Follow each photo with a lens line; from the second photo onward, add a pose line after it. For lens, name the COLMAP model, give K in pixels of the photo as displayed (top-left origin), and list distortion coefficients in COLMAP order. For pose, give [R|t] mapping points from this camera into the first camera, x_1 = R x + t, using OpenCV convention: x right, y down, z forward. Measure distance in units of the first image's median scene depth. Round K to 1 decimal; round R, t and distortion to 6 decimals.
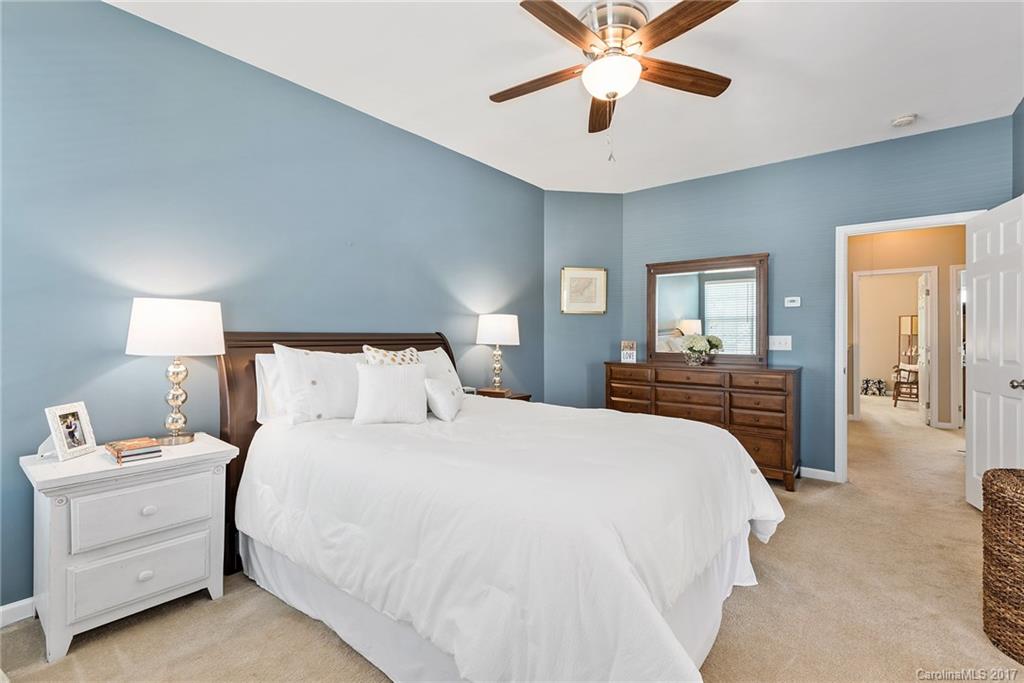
lens RADIAL K [[476.1, 0, 505.7], [0, 476.1, 338.0], [0, 0, 1]] dist [0.013581, -0.000826]
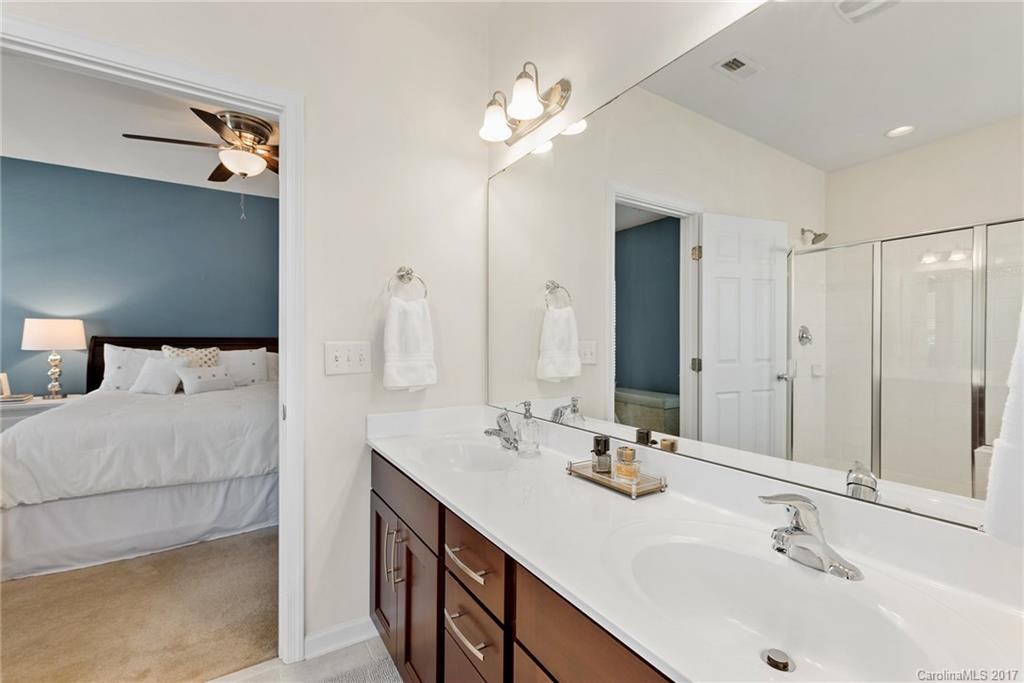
lens RADIAL K [[435.2, 0, 512.9], [0, 435.2, 343.7], [0, 0, 1]] dist [-0.001474, 0.000281]
pose [[0.943923, 0.002465, -0.330155, 0.859682], [-0.002900, 0.999995, -0.000827, 0.005427], [0.330152, 0.001738, 0.943926, 0.019152]]
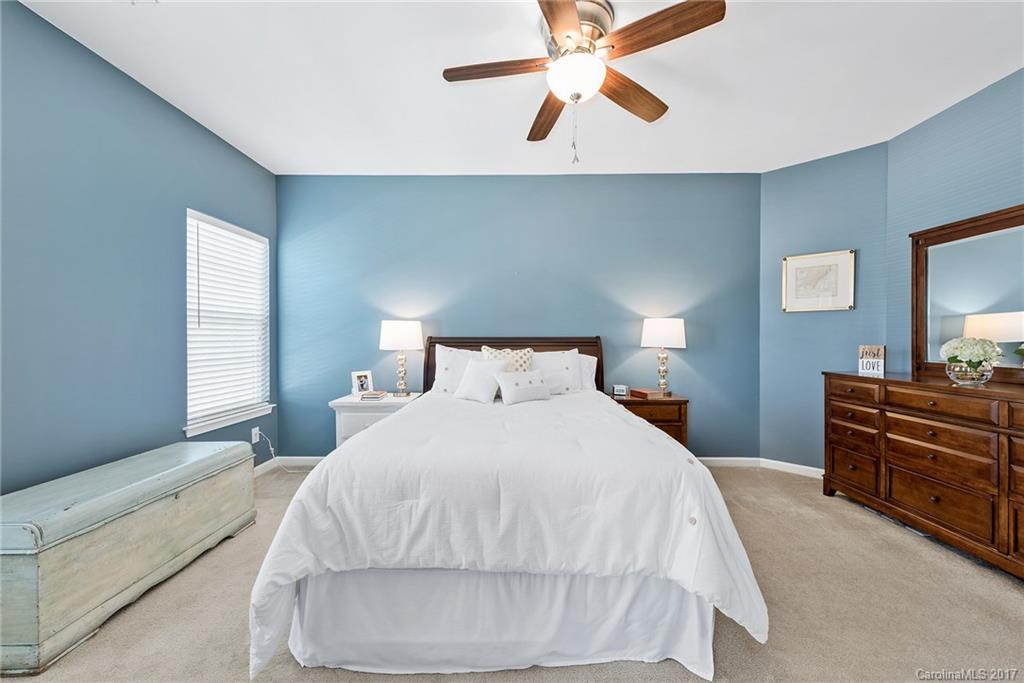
lens RADIAL K [[398.3, 0, 518.5], [0, 398.3, 341.1], [0, 0, 1]] dist [0.007975, -0.001138]
pose [[0.607616, -0.002118, -0.794228, 0.491620], [-0.002350, 0.999987, -0.004464, 0.004309], [0.794227, 0.004579, 0.607604, 0.242169]]
